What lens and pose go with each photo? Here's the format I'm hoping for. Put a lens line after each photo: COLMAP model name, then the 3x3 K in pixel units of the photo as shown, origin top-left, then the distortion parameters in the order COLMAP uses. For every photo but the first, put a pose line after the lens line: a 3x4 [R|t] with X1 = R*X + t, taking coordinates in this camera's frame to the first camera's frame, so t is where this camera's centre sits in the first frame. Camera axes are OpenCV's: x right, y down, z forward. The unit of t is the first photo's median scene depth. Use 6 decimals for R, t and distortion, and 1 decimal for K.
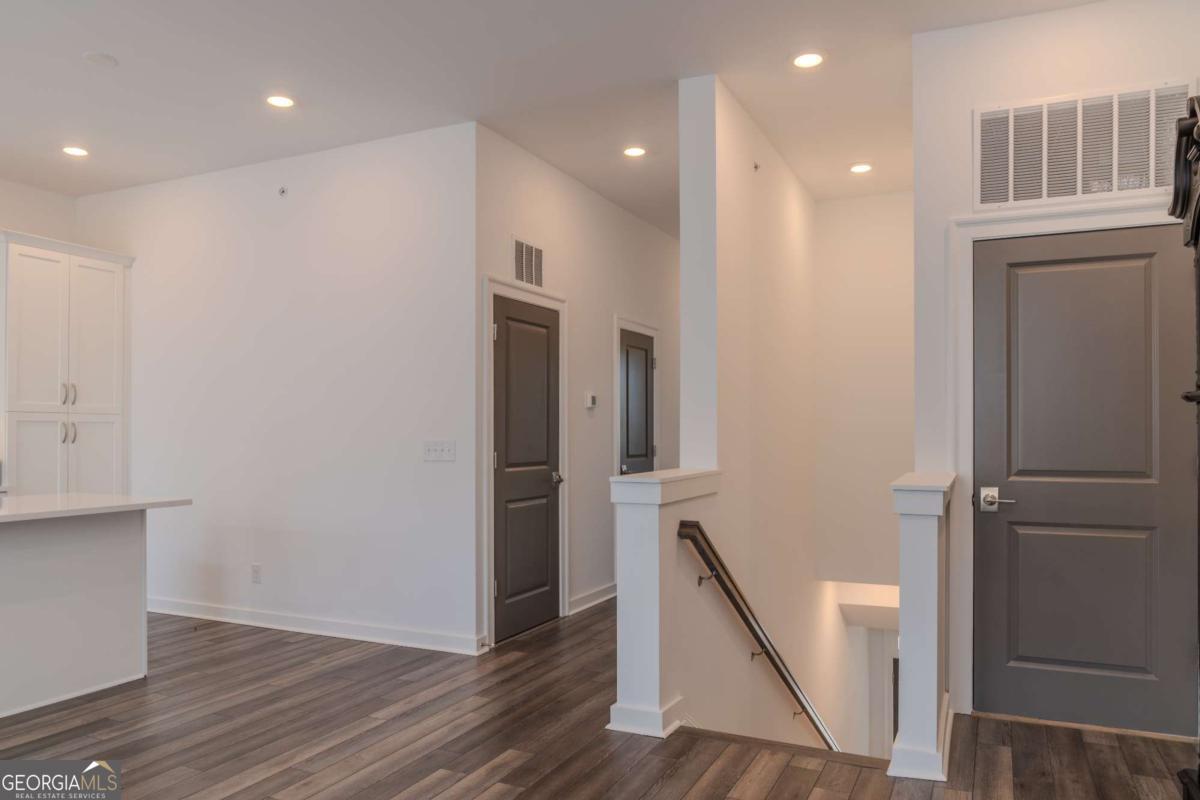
lens RADIAL K [[837.3, 0, 602.3], [0, 837.3, 428.1], [0, 0, 1]] dist [-0.006886, -0.004495]
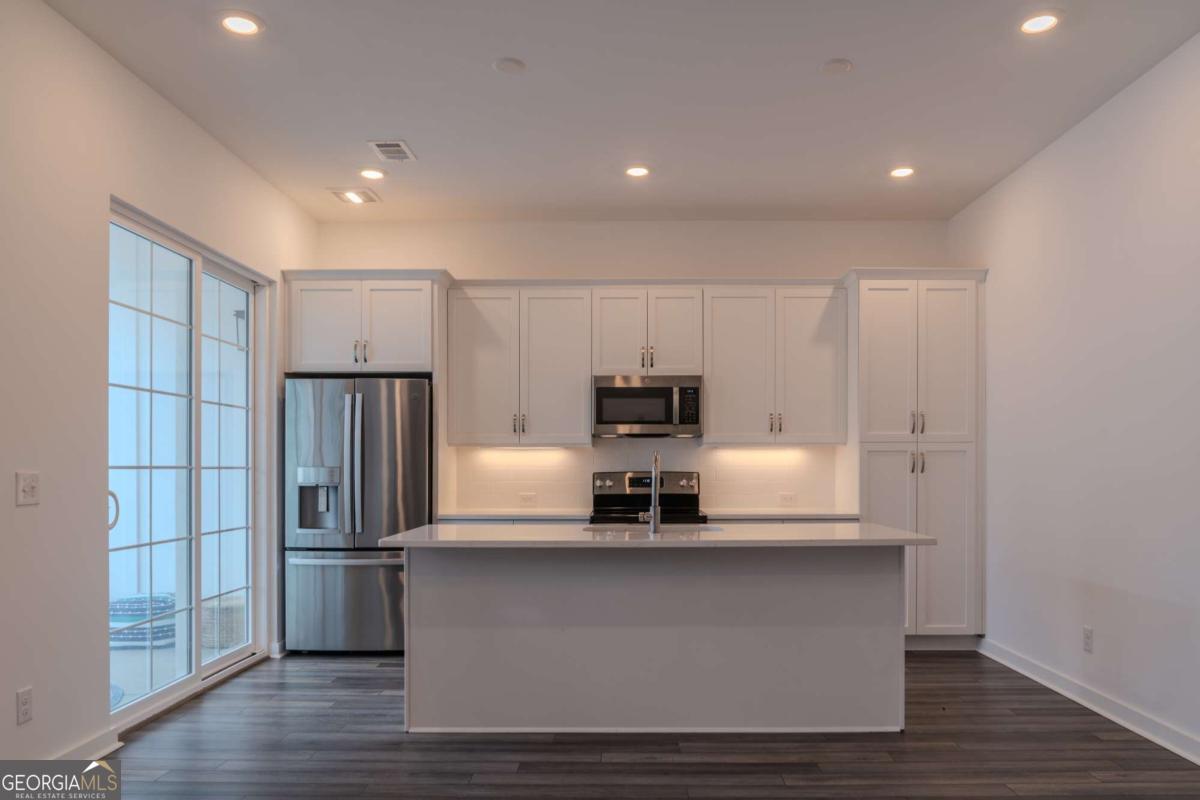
lens RADIAL K [[862.5, 0, 627.5], [0, 862.5, 474.0], [0, 0, 1]] dist [-0.008097, -0.002558]
pose [[0.431547, 0.007001, -0.902063, 0.139330], [0.009150, 0.999884, 0.012137, 0.004107], [0.902044, -0.013492, 0.431433, 0.282162]]
